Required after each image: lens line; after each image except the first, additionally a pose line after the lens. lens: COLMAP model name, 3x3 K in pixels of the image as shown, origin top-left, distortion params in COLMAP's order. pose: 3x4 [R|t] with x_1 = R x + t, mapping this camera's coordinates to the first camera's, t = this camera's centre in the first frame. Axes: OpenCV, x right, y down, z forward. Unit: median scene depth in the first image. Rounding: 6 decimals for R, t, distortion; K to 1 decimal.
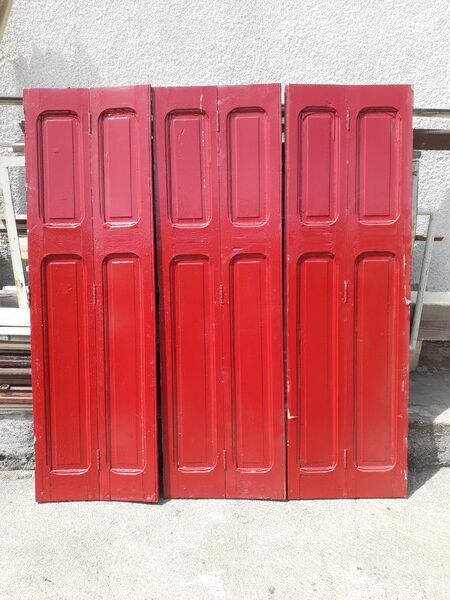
lens RADIAL K [[519.2, 0, 242.0], [0, 519.2, 330.2], [0, 0, 1]] dist [0.016604, -0.040266]
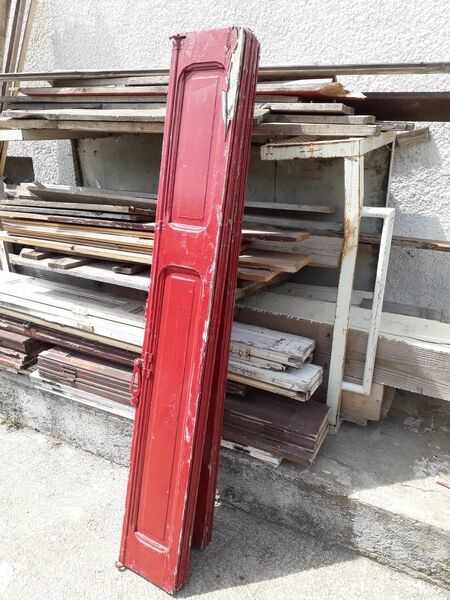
lens RADIAL K [[519.2, 0, 253.0], [0, 519.2, 324.7], [0, 0, 1]] dist [0.016604, -0.040266]
pose [[0.863550, 0.182444, -0.470102, 0.696667], [-0.159441, 0.983215, 0.088696, -0.133351], [0.478393, -0.001640, 0.878144, 0.353596]]
